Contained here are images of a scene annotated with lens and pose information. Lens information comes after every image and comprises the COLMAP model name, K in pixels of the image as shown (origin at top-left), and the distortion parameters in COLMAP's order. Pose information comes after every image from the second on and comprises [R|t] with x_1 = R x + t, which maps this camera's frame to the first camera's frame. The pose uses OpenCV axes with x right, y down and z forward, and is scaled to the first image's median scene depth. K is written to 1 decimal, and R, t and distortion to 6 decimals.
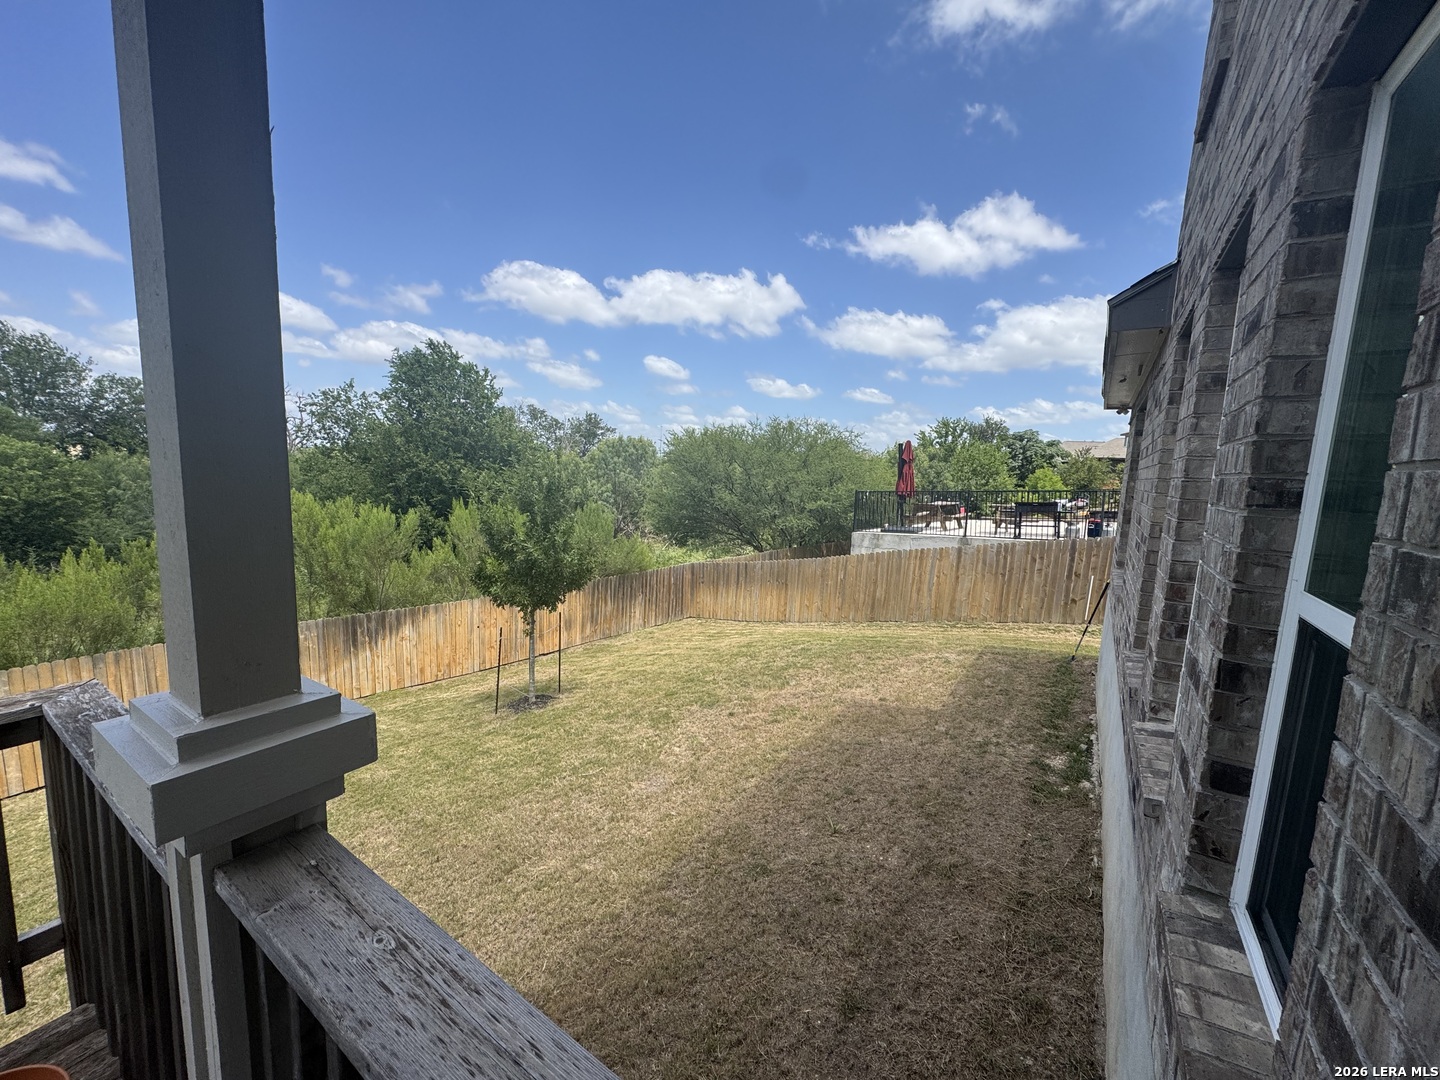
lens RADIAL K [[572.4, 0, 716.9], [0, 572.4, 546.1], [0, 0, 1]] dist [-0.000939, -0.000121]
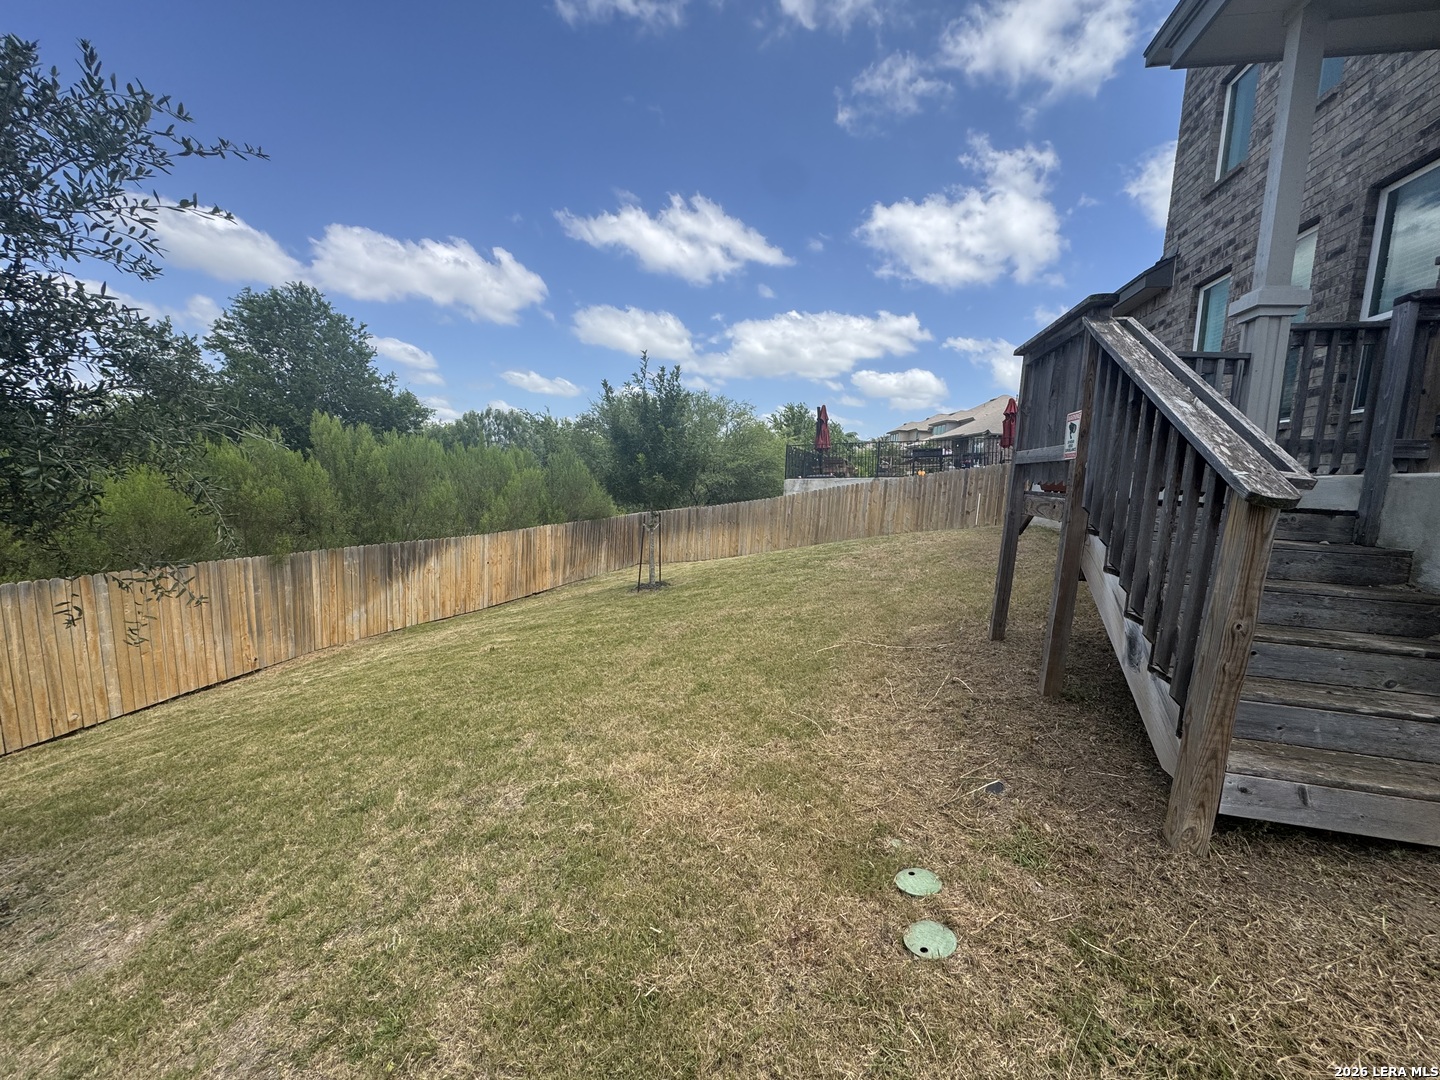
lens RADIAL K [[570.8, 0, 720.0], [0, 570.8, 540.0], [0, 0, 1]] dist [-0.000625, 0.000136]
pose [[0.933592, -0.039539, 0.356149, -0.379471], [0.042907, 0.999078, -0.001559, 0.116208], [-0.355759, 0.016736, 0.934428, -0.085484]]
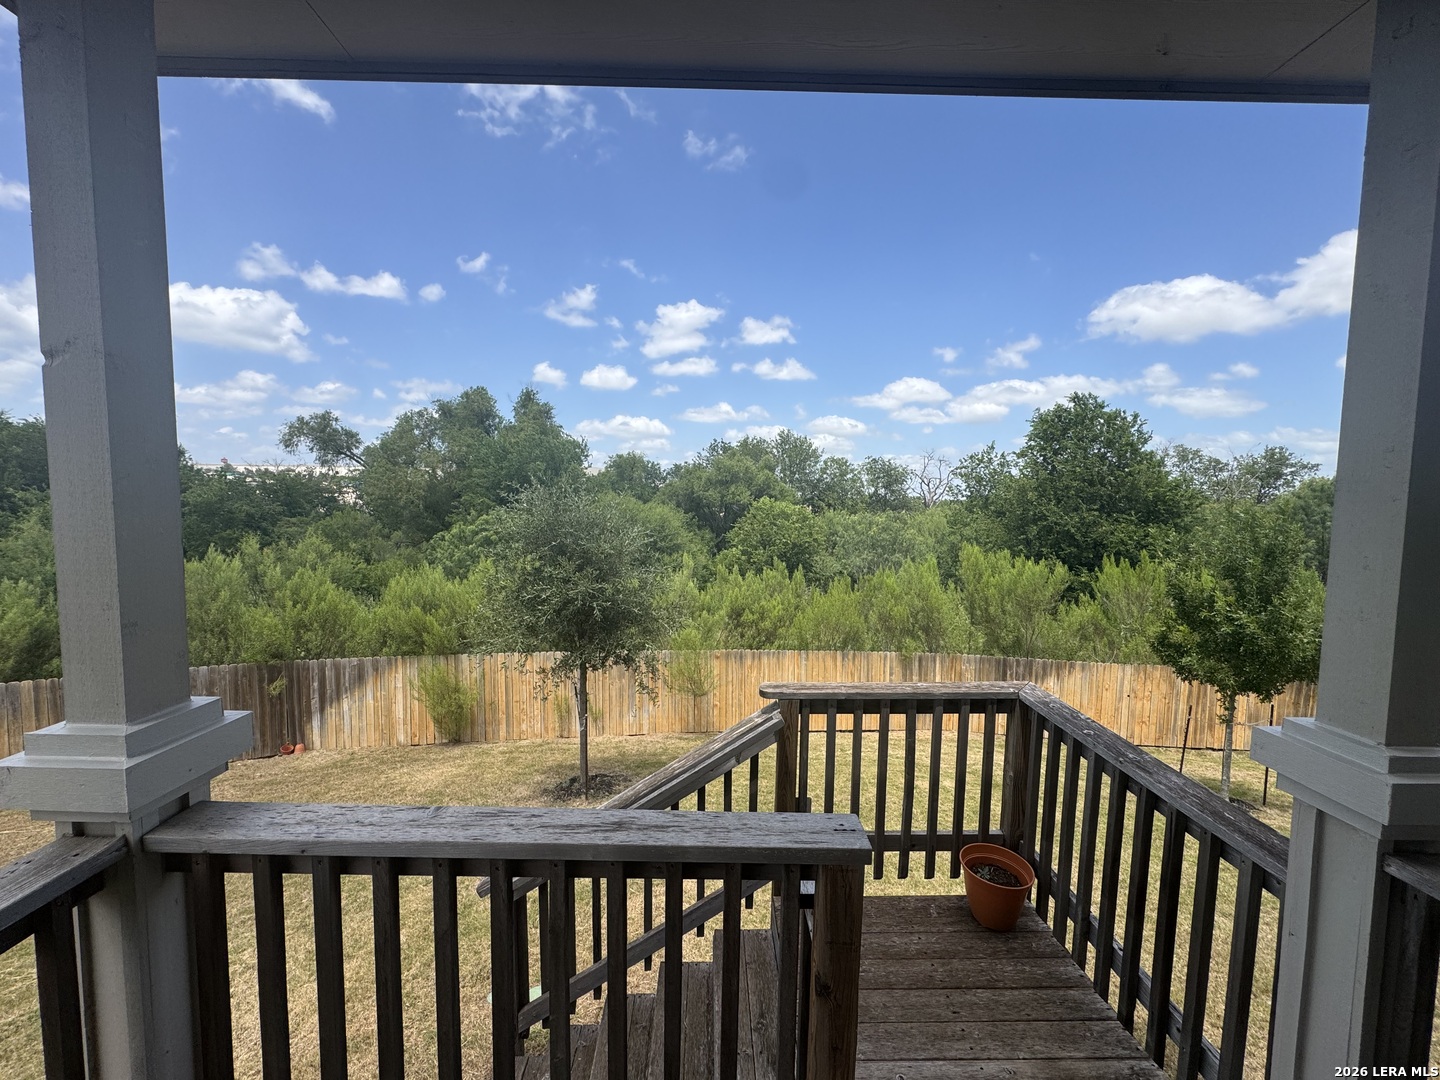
lens RADIAL K [[574.1, 0, 722.1], [0, 574.1, 538.0], [0, 0, 1]] dist [-0.000596, -0.000109]
pose [[0.569031, 0.022061, -0.822020, -0.036277], [-0.105367, 0.993356, -0.046279, 0.001056], [0.815538, 0.112948, 0.567575, -0.078521]]
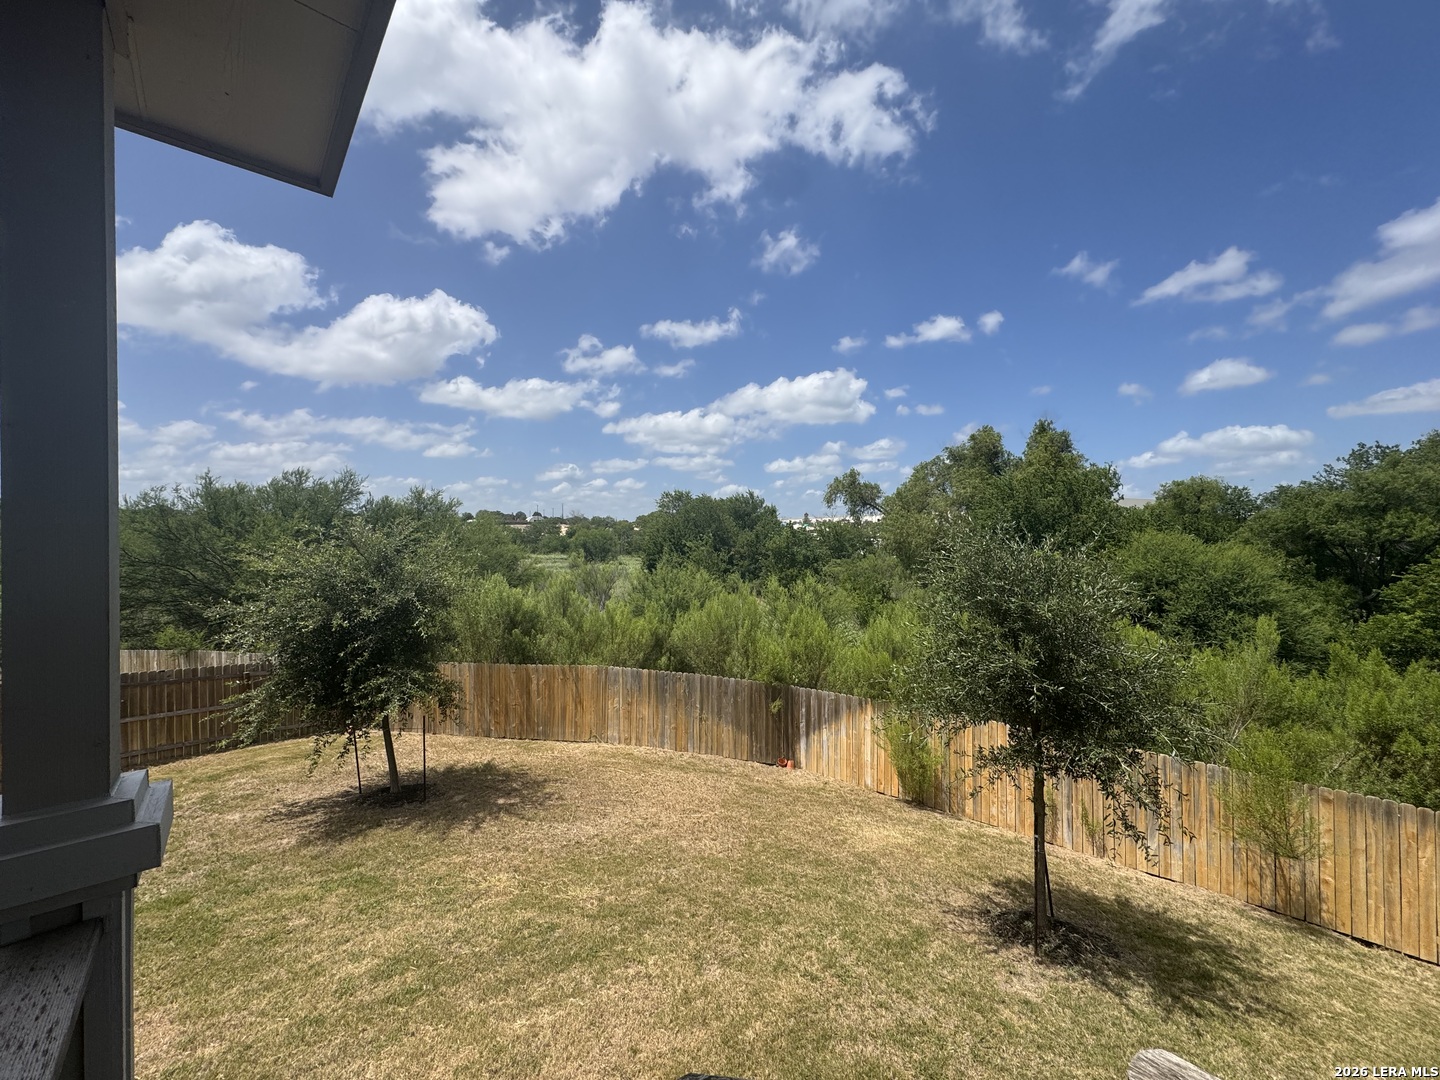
lens RADIAL K [[570.8, 0, 720.0], [0, 570.8, 540.0], [0, 0, 1]] dist [-0.000625, 0.000136]
pose [[-0.256164, -0.038732, -0.965857, -0.101056], [-0.137274, 0.990528, -0.003313, -0.016365], [0.956836, 0.131738, -0.259054, 0.005524]]
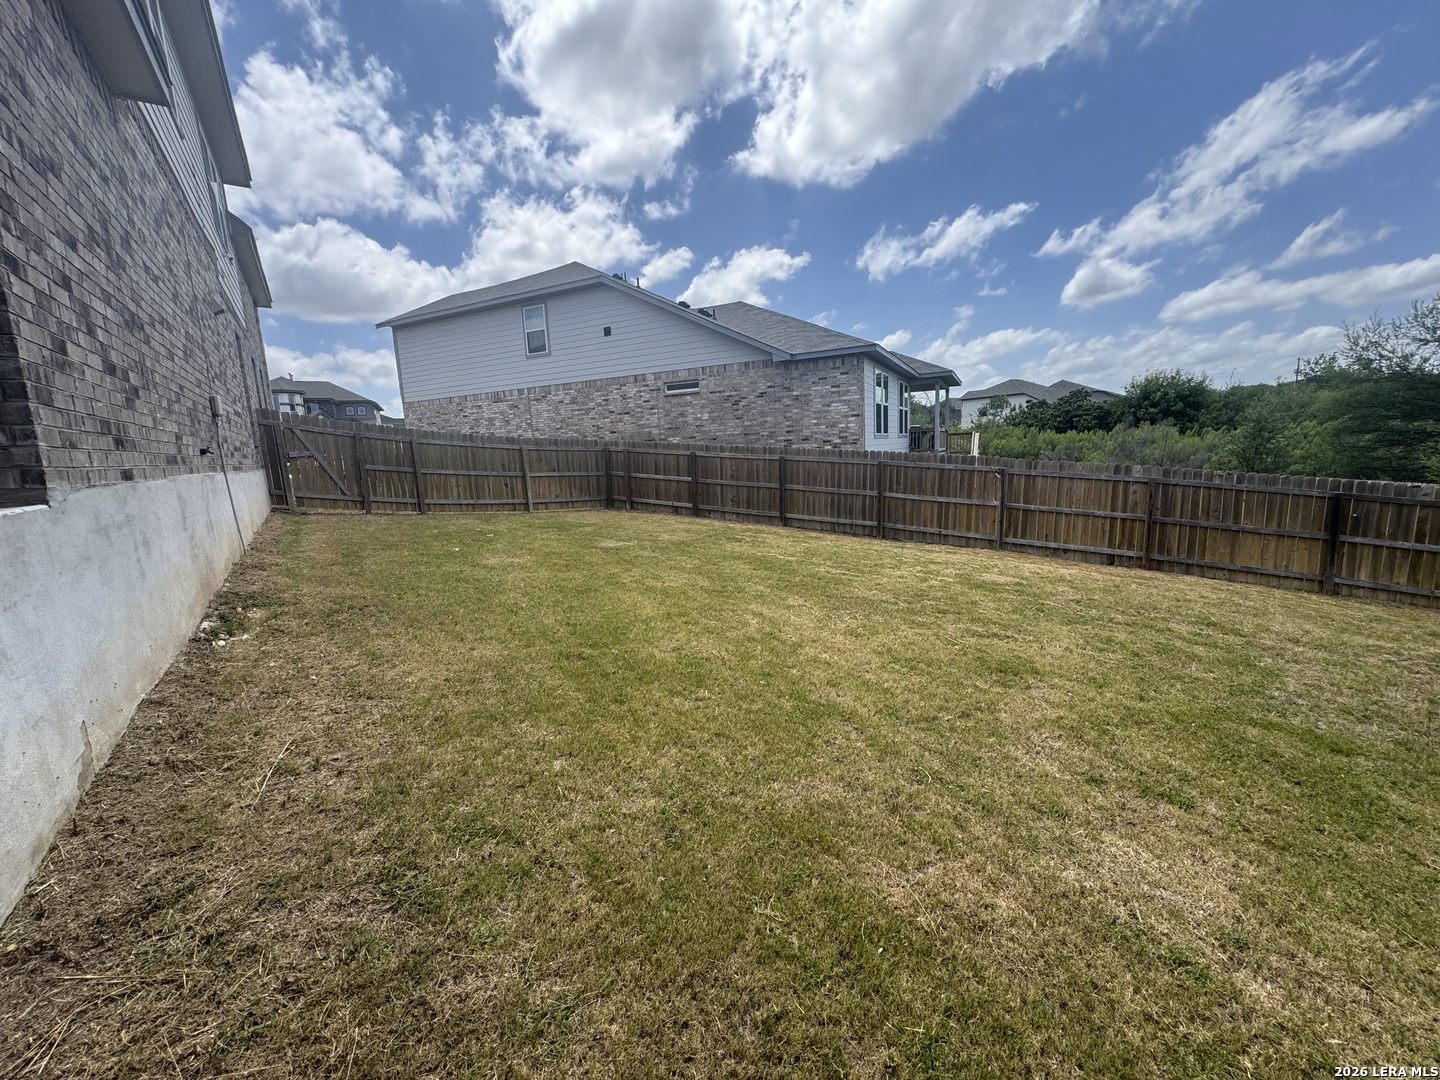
lens RADIAL K [[574.1, 0, 722.1], [0, 574.1, 538.0], [0, 0, 1]] dist [-0.000596, -0.000109]
pose [[-0.929763, -0.060291, 0.363189, -0.234909], [0.053707, 0.953735, 0.295814, 0.107501], [-0.364221, 0.294542, -0.883509, -0.130844]]
